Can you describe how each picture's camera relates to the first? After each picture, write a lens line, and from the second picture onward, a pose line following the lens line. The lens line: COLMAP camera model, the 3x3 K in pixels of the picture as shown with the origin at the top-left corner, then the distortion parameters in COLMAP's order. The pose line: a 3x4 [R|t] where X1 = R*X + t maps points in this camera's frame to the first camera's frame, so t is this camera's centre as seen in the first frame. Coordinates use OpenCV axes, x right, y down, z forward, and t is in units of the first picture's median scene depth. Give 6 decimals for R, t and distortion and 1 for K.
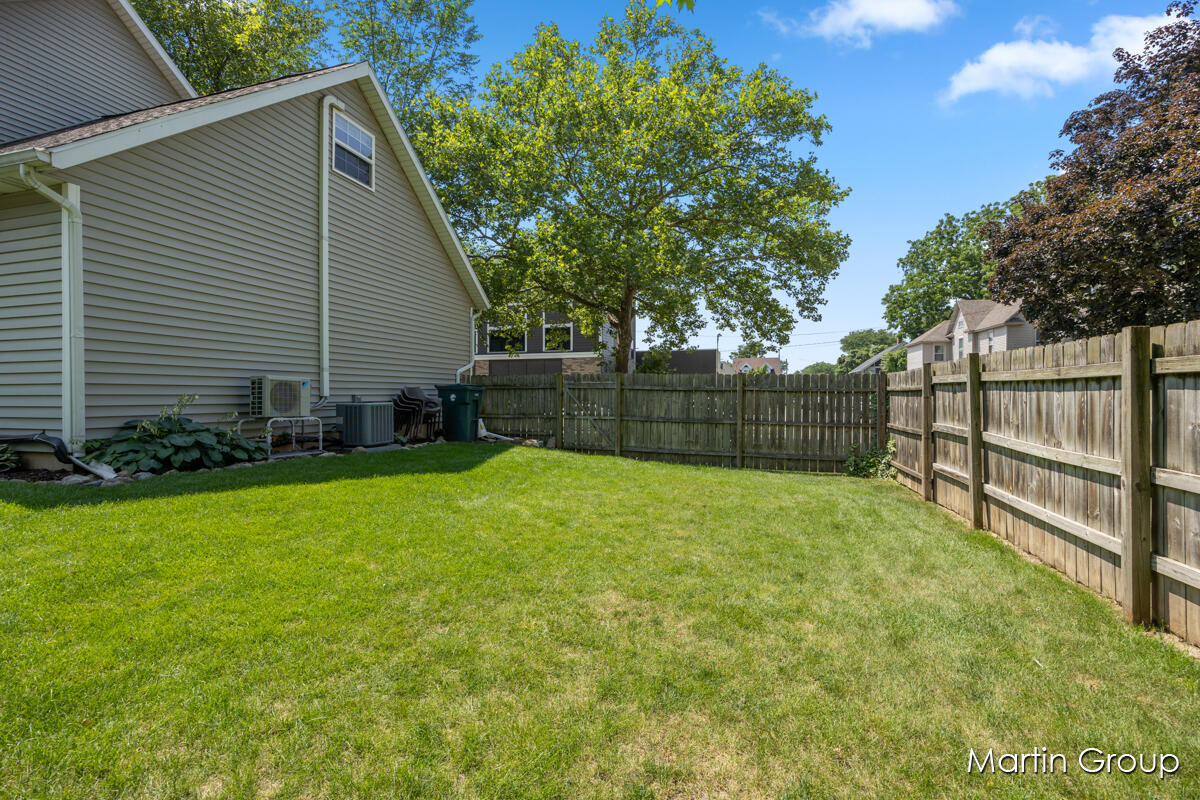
lens RADIAL K [[500.5, 0, 600.0], [0, 500.5, 400.0], [0, 0, 1]] dist [0.001613, 0.000408]
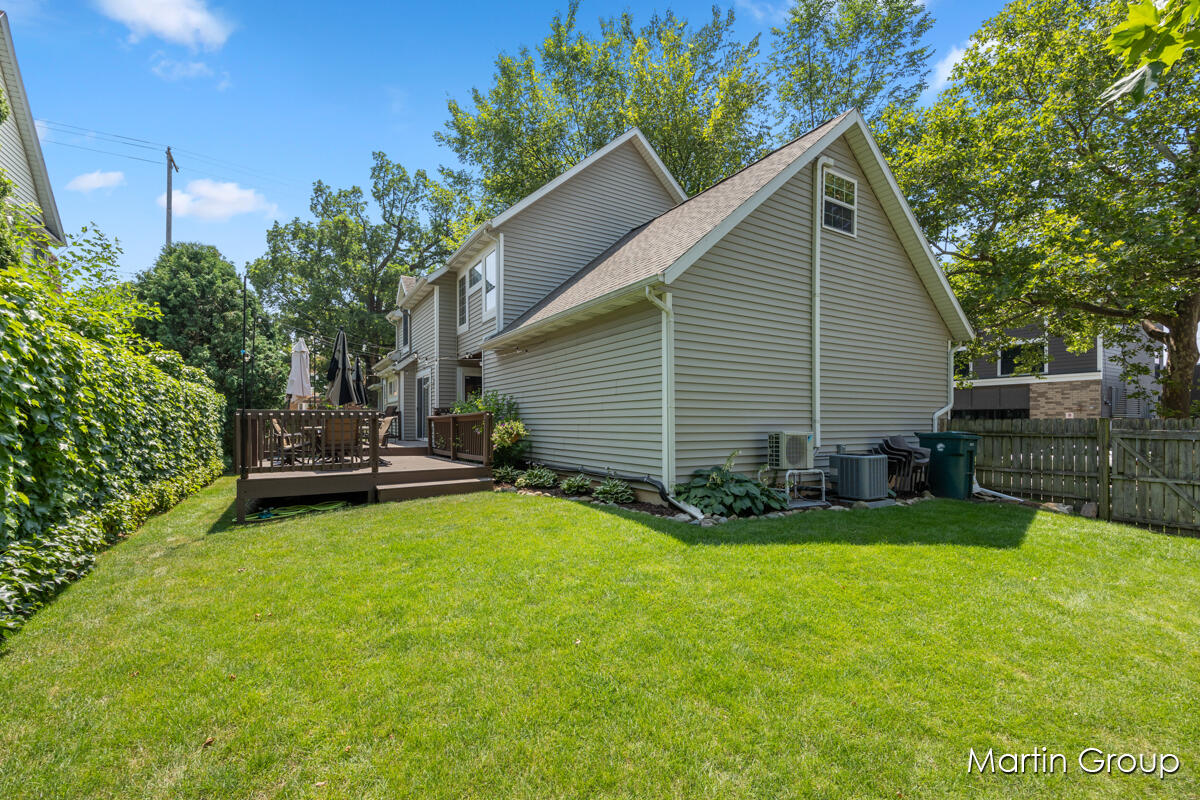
lens RADIAL K [[501.1, 0, 596.9], [0, 501.1, 424.1], [0, 0, 1]] dist [0.001274, 0.000021]
pose [[0.748742, 0.007424, -0.662820, -0.198956], [-0.008080, 0.999965, 0.002072, -0.052782], [0.662812, 0.003804, 0.748776, -0.083904]]
